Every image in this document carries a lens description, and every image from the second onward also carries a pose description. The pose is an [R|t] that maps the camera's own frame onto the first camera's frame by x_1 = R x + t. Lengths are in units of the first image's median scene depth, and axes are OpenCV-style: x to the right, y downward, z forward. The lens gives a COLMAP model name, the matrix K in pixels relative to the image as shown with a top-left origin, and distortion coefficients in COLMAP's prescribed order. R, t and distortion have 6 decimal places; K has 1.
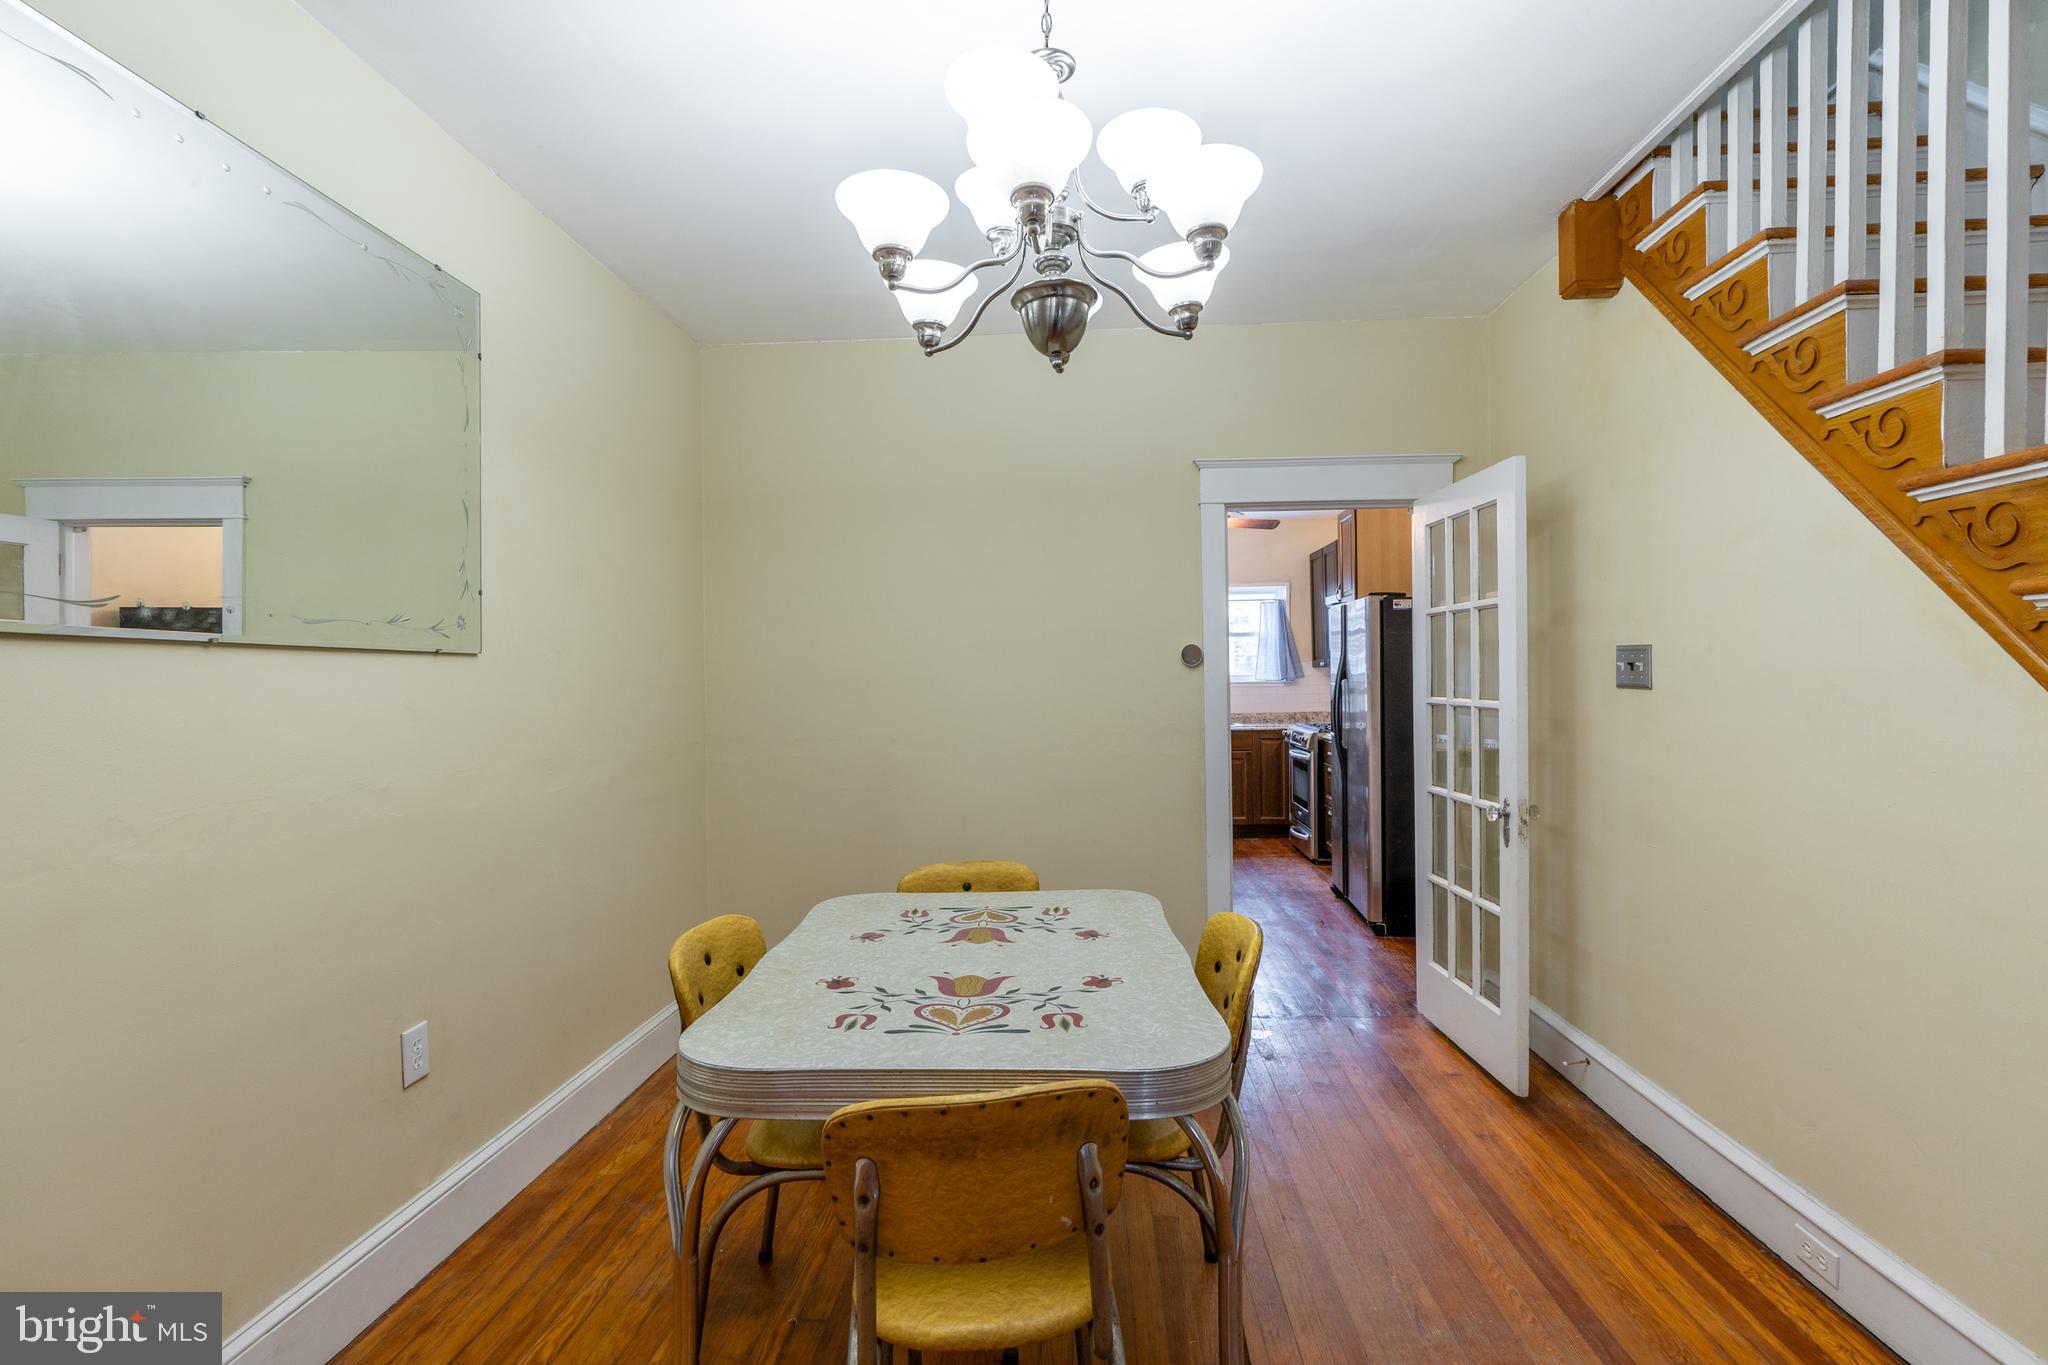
lens RADIAL K [[934.4, 0, 1021.9], [0, 934.4, 678.8], [0, 0, 1]] dist [-0.005457, 0.001346]
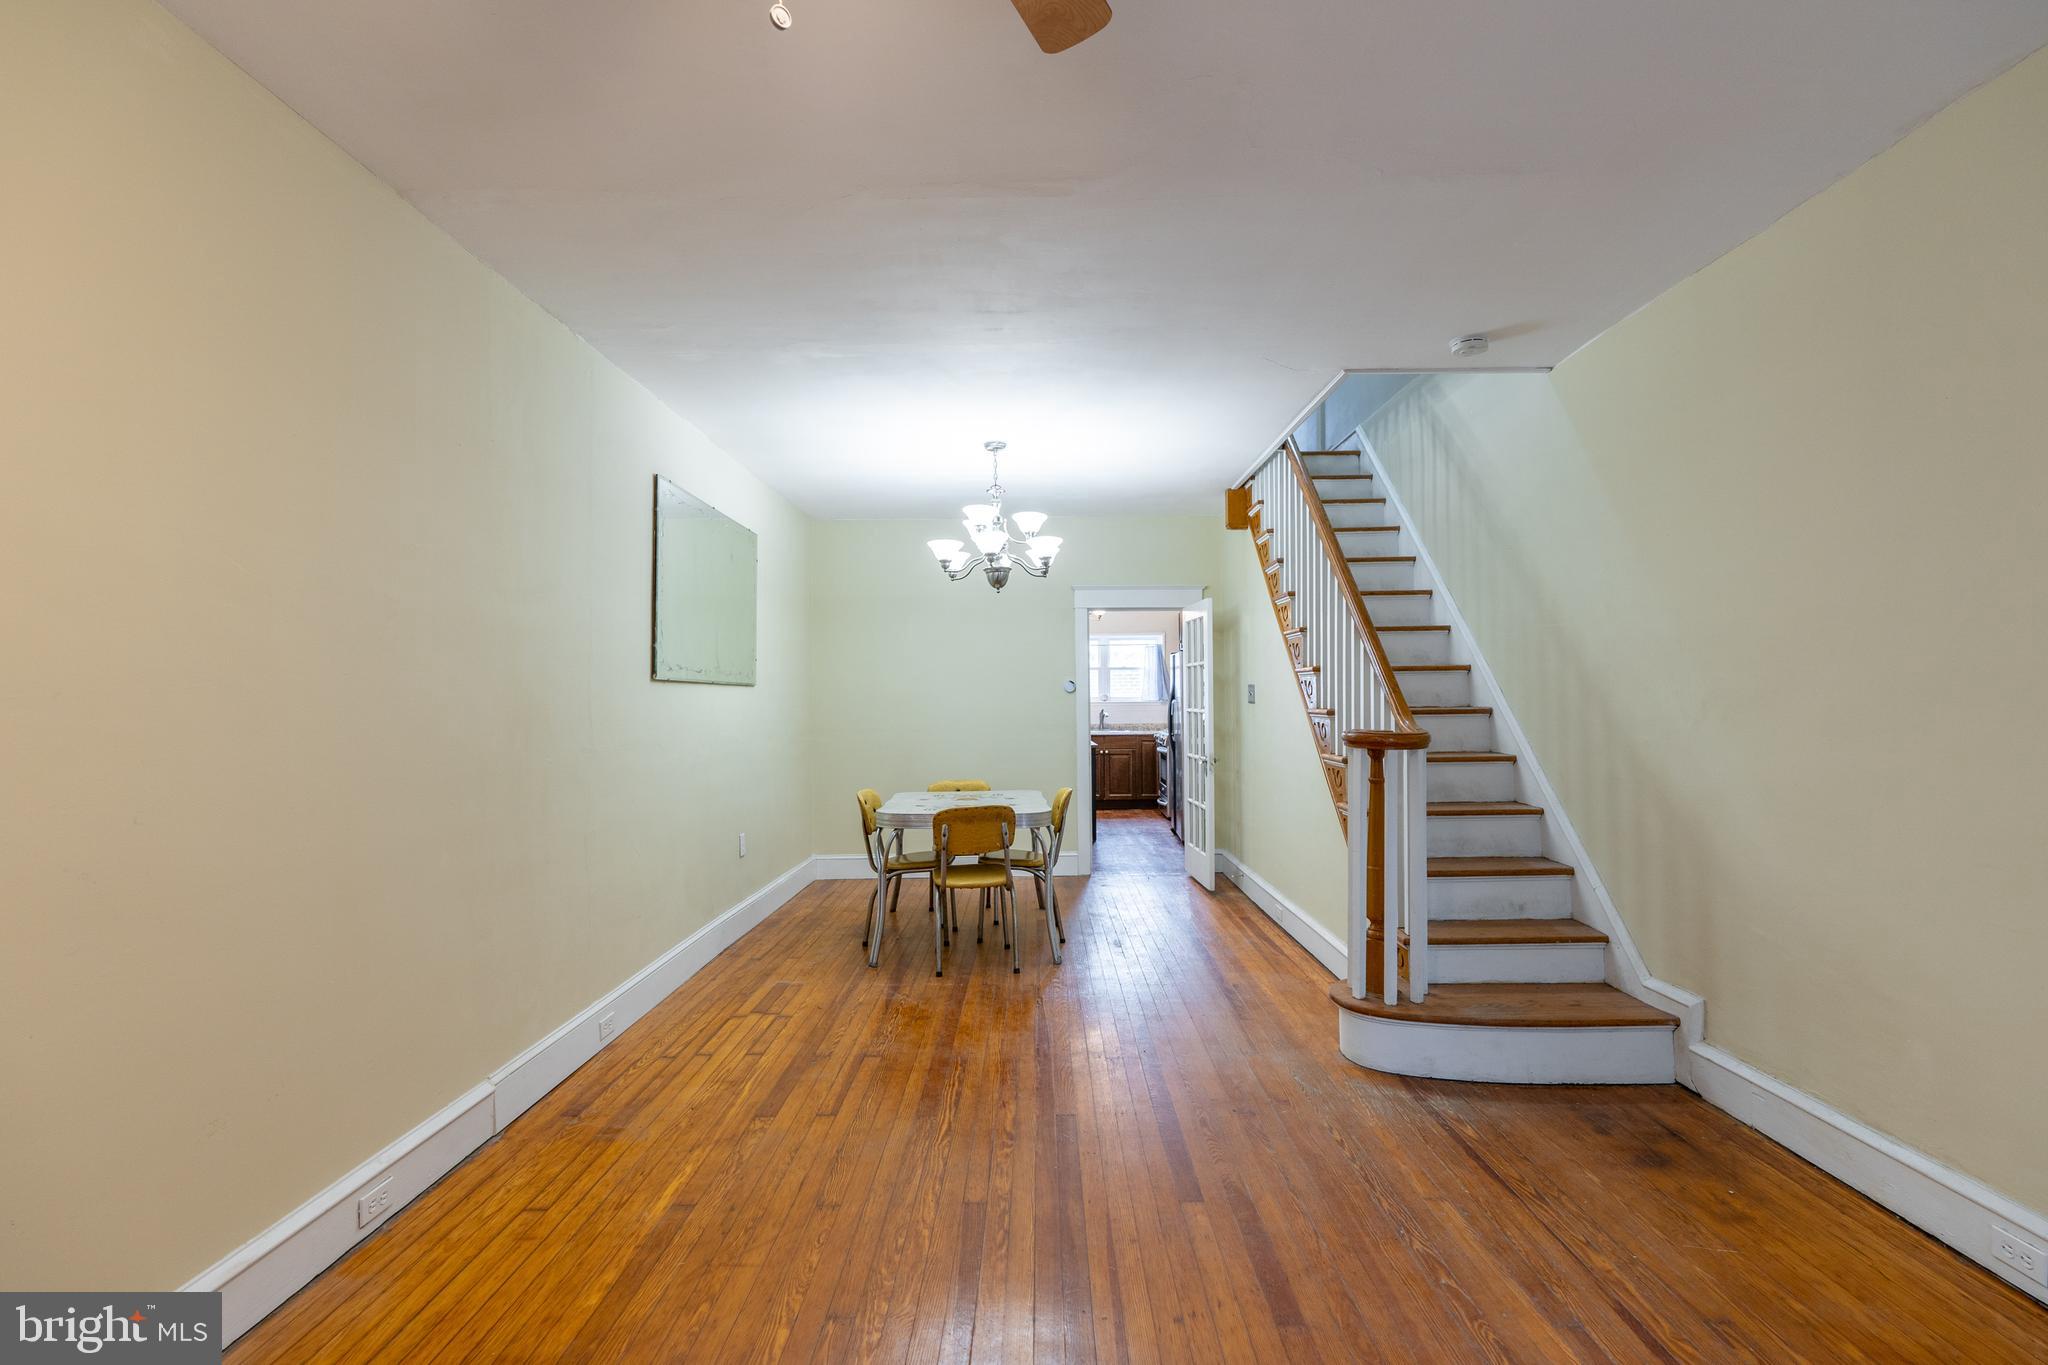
lens RADIAL K [[930.7, 0, 1026.9], [0, 930.7, 697.1], [0, 0, 1]] dist [-0.002596, 0.006436]
pose [[0.998288, 0.005292, 0.058243, -0.035913], [-0.005078, 0.999980, -0.003819, 0.009640], [-0.058262, 0.003517, 0.998295, -1.685859]]
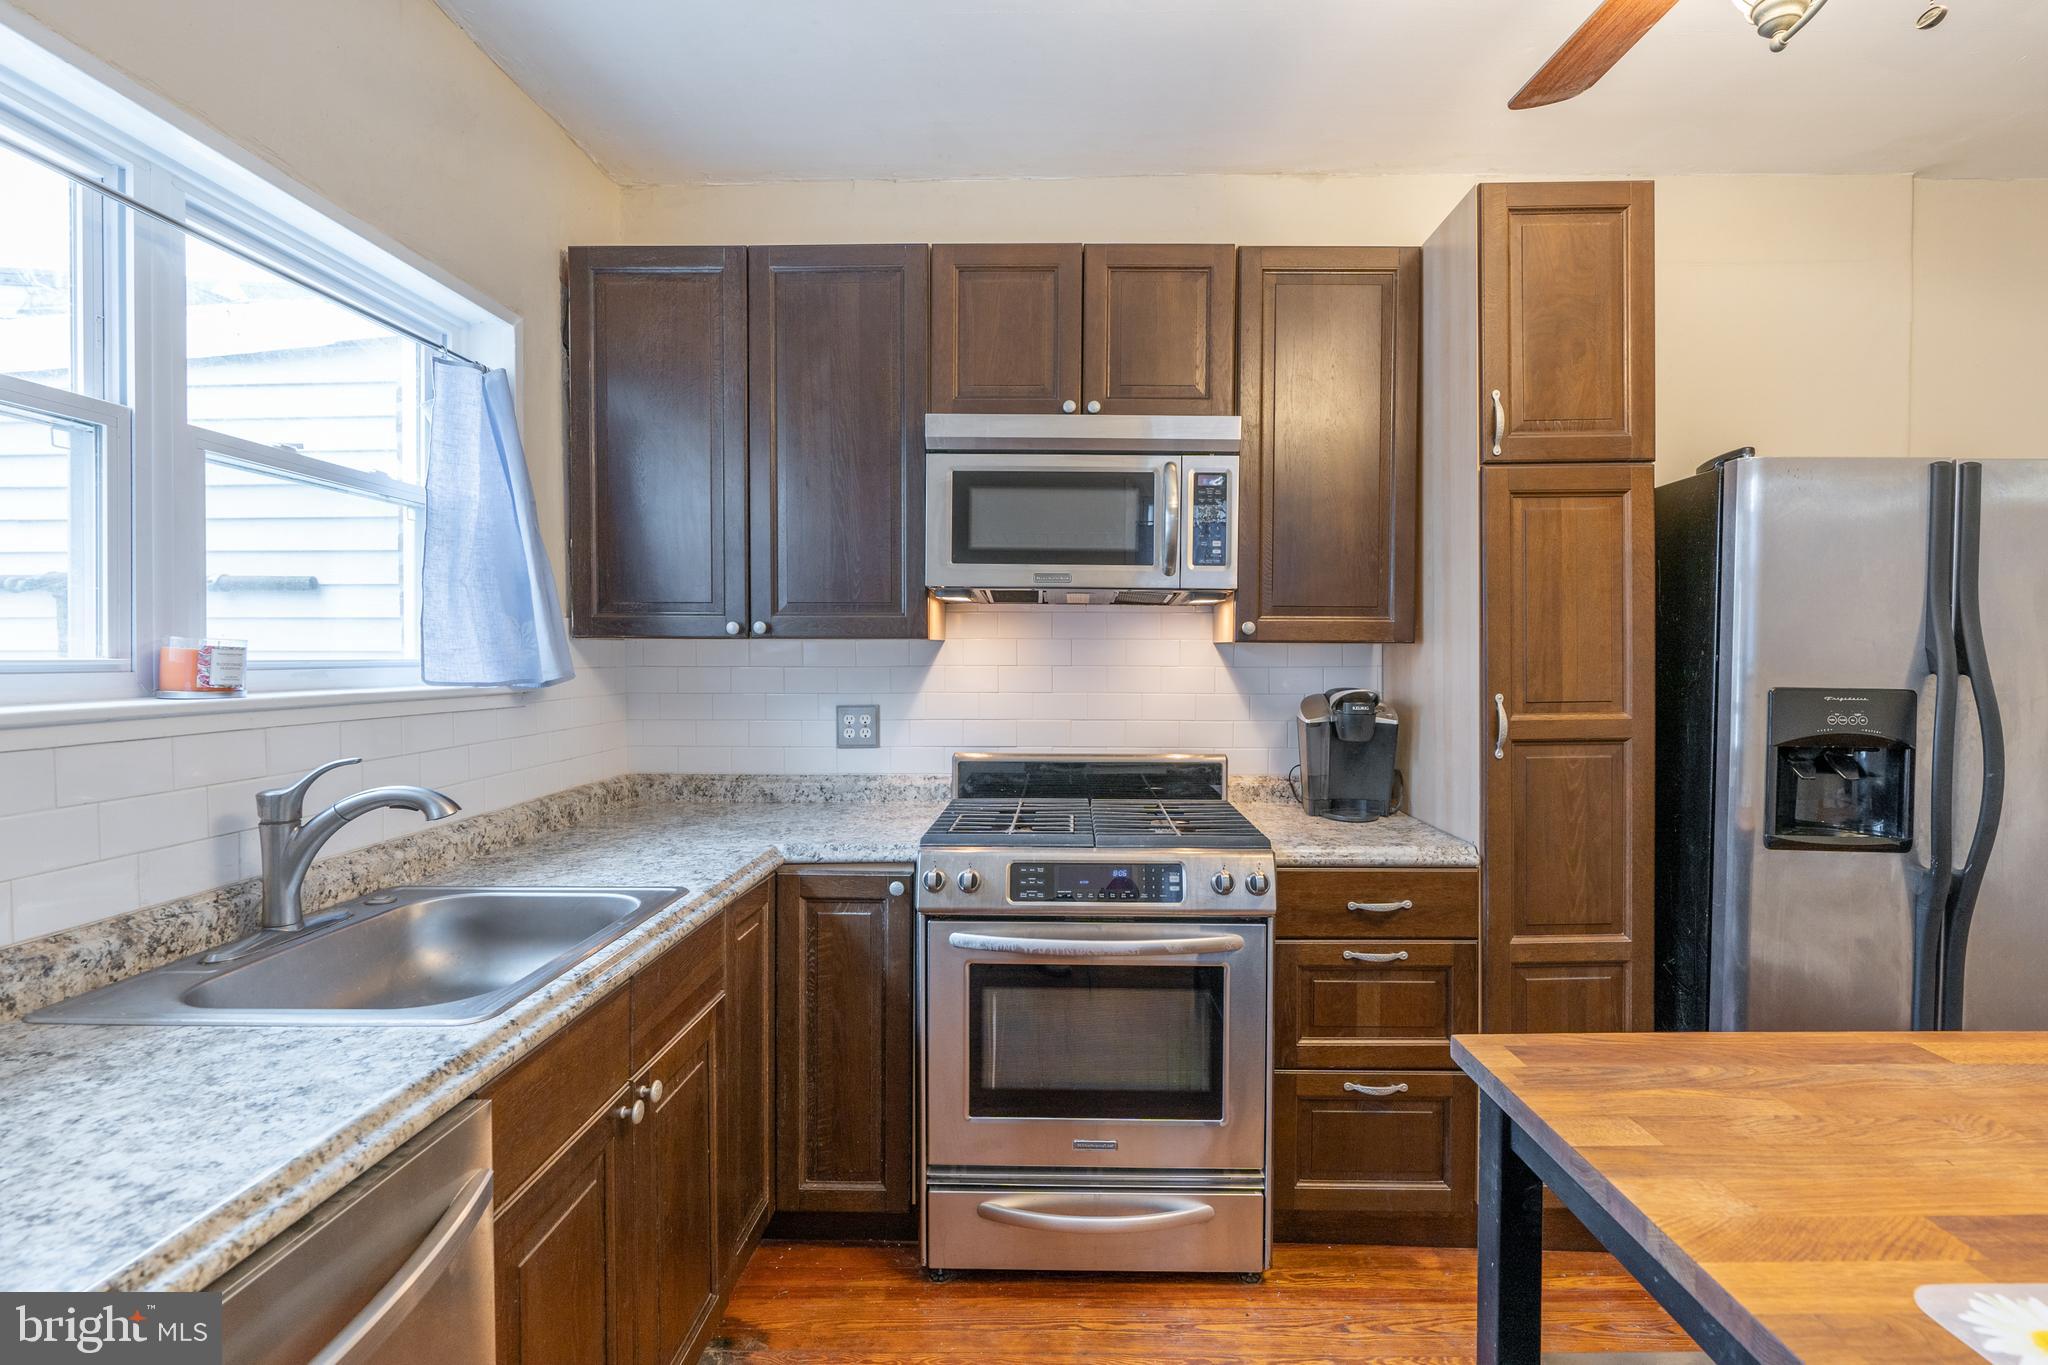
lens RADIAL K [[938.2, 0, 1045.9], [0, 938.2, 666.3], [0, 0, 1]] dist [-0.004832, 0.000260]
pose [[-0.049925, -0.004491, 0.998743, 0.029962], [0.003526, 0.999983, 0.004672, -0.013418], [-0.998747, 0.003754, -0.049908, 3.470822]]
